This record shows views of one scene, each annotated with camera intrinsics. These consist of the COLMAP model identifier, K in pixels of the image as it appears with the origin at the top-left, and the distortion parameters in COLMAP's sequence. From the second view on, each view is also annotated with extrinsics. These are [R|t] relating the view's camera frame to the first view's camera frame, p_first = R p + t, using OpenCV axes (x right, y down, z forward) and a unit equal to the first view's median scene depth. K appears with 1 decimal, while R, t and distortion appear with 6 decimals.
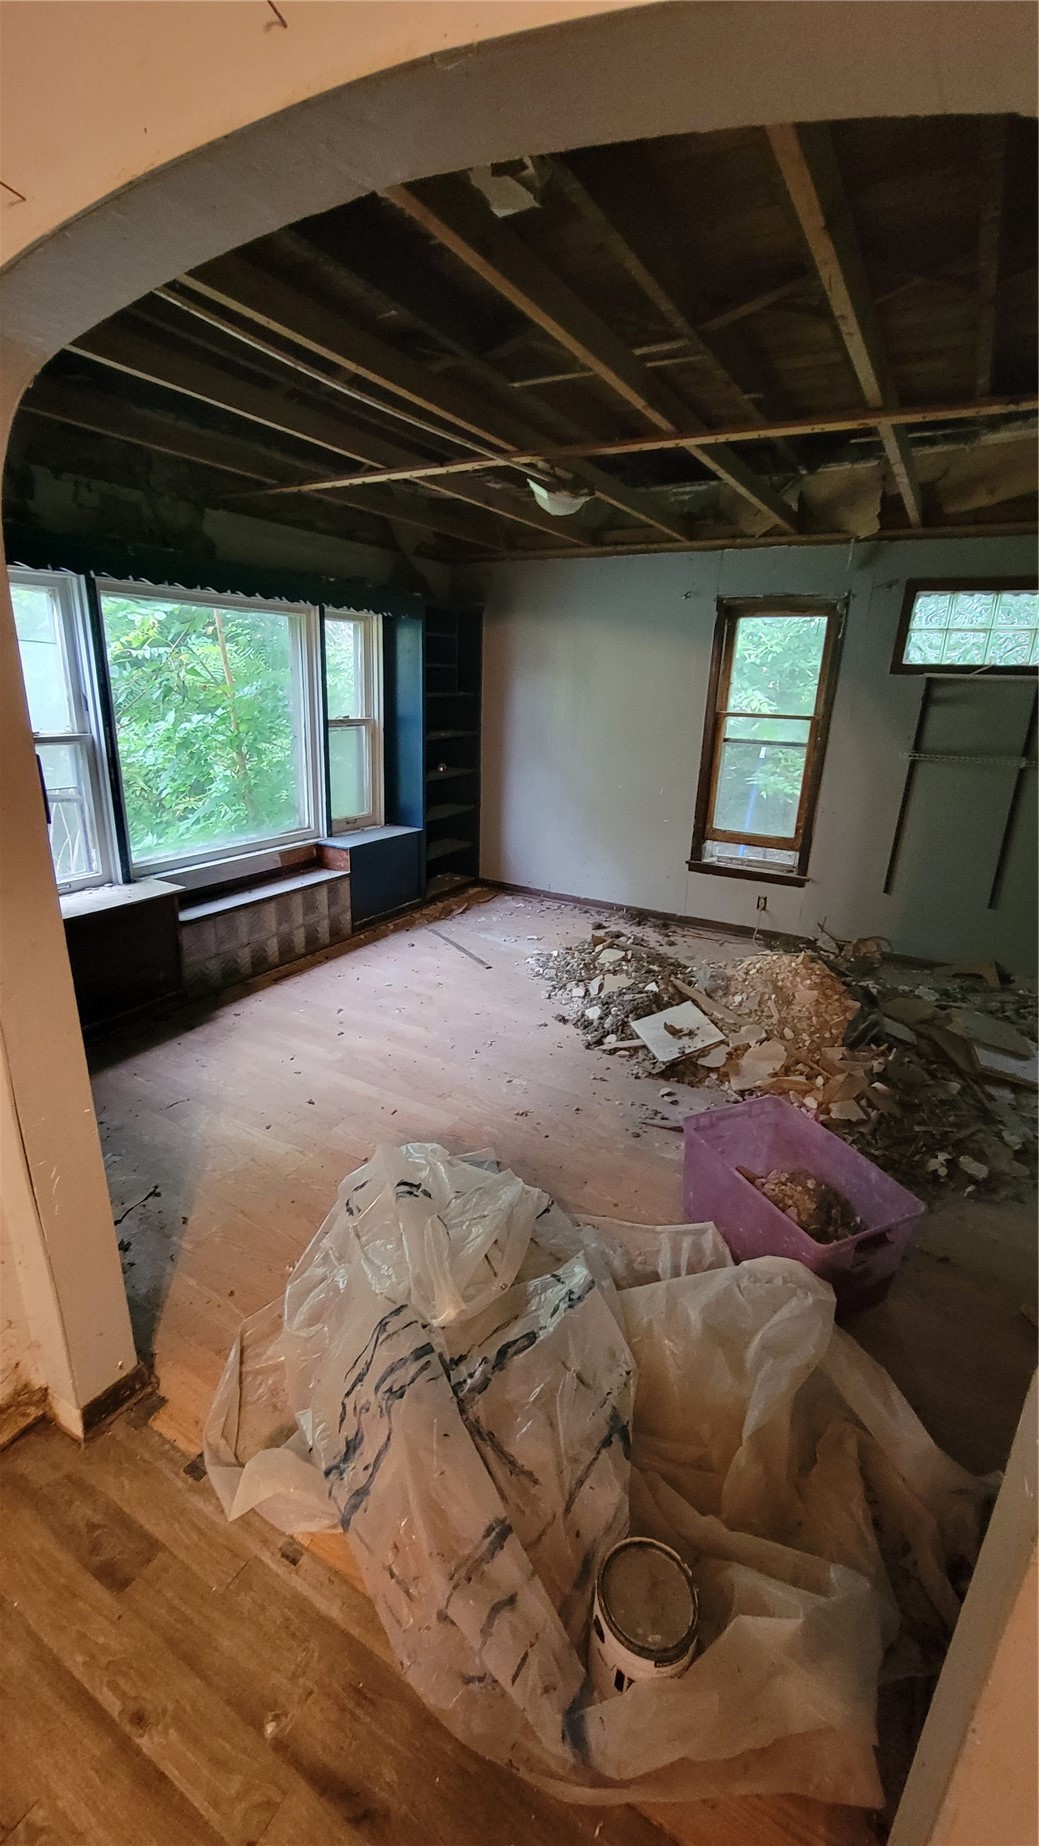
lens RADIAL K [[749.9, 0, 513.2], [0, 749.9, 917.6], [0, 0, 1]] dist [-0.005758, 0.000318]
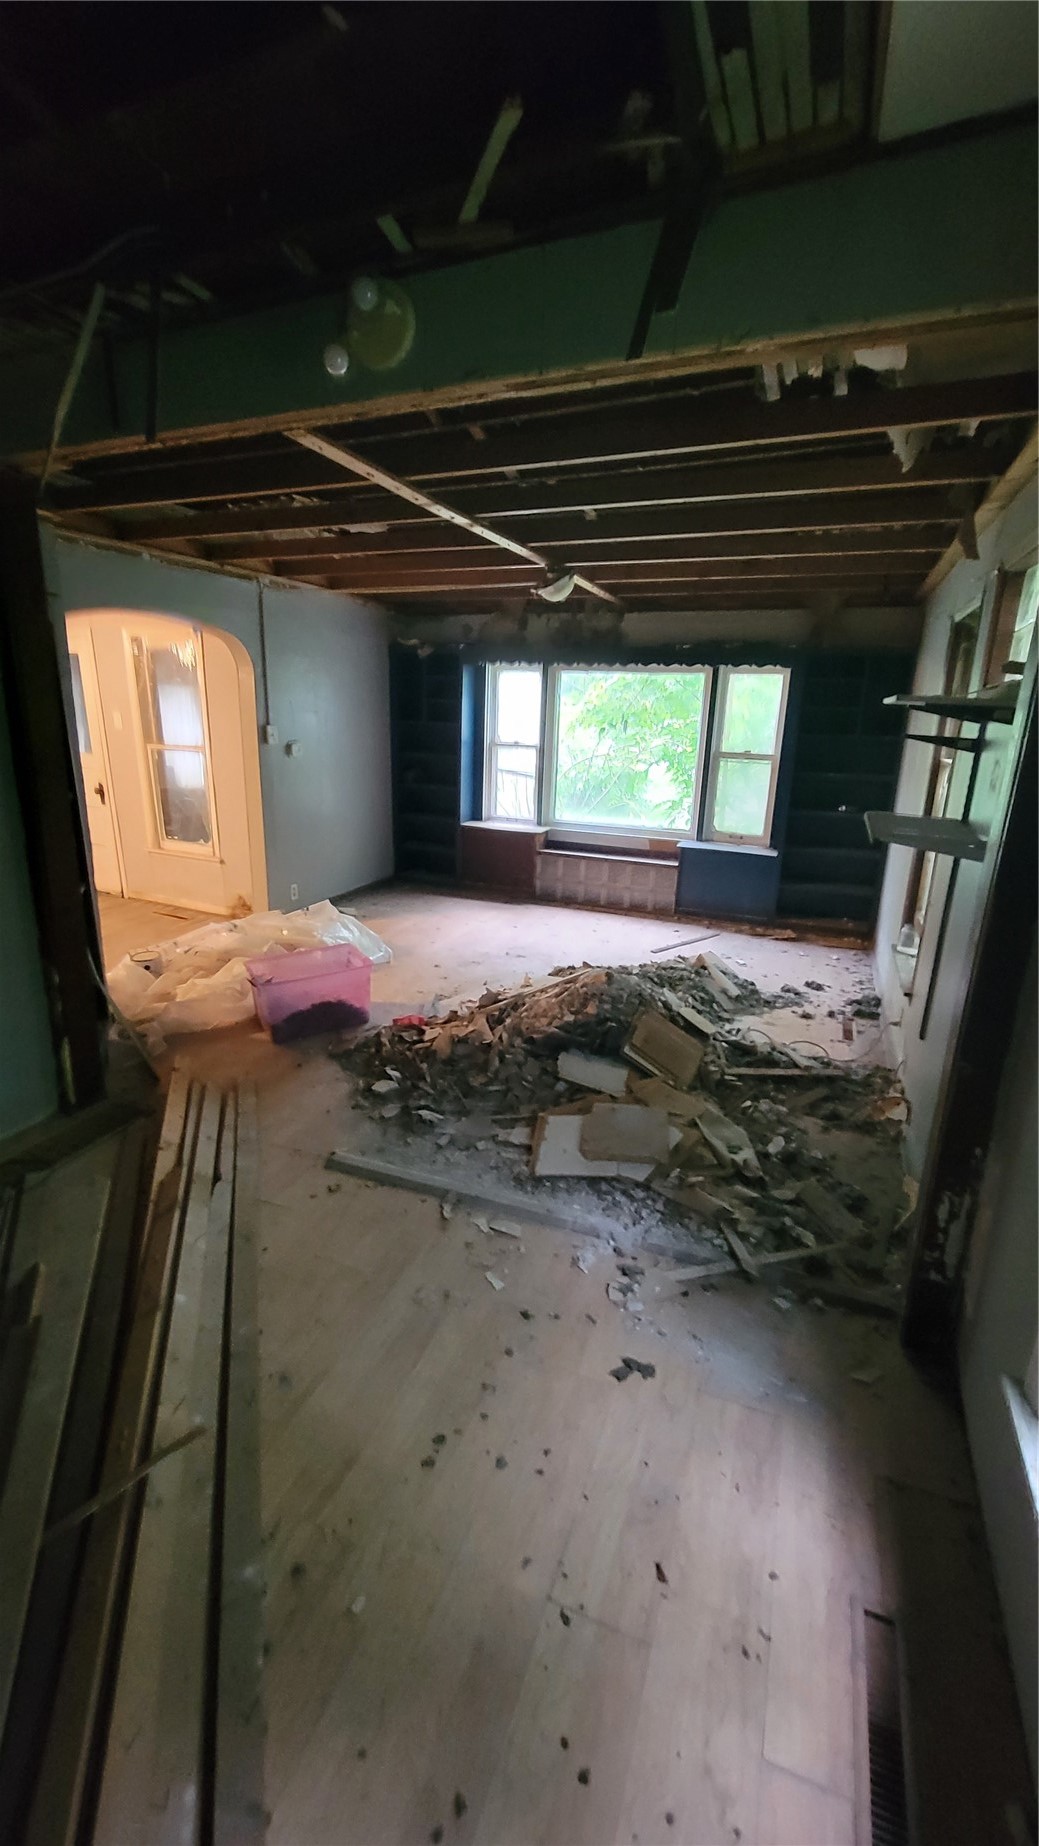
lens RADIAL K [[749.9, 0, 513.2], [0, 749.9, 917.6], [0, 0, 1]] dist [-0.005758, 0.000318]
pose [[0.147357, 0.248996, -0.957229, 0.973259], [-0.325407, 0.926122, 0.190811, -0.127850], [0.934022, 0.283372, 0.217495, 0.461534]]
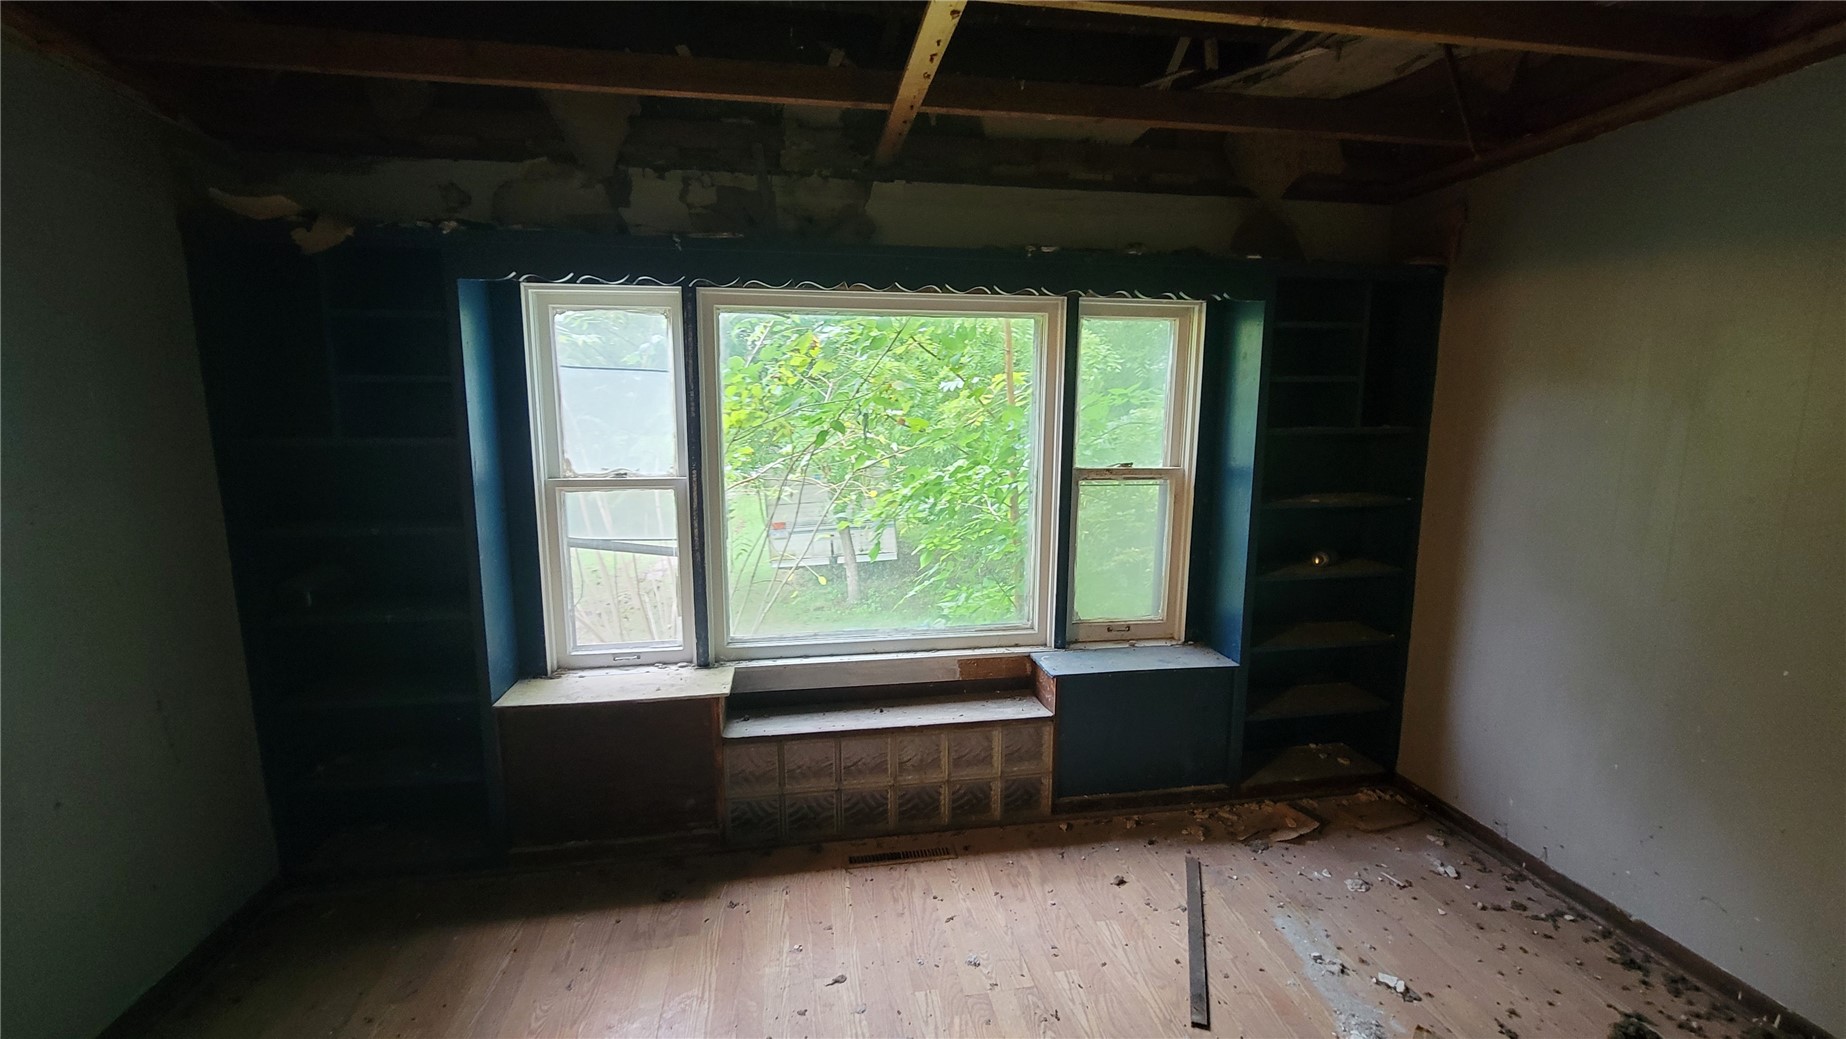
lens RADIAL K [[749.9, 0, 916.8], [0, 749.9, 527.0], [0, 0, 1]] dist [-0.005758, 0.000318]
pose [[0.637691, 0.088713, -0.765167, 0.154189], [-0.217891, 0.973551, -0.068718, -0.137438], [0.738833, 0.210544, 0.640154, 0.484417]]
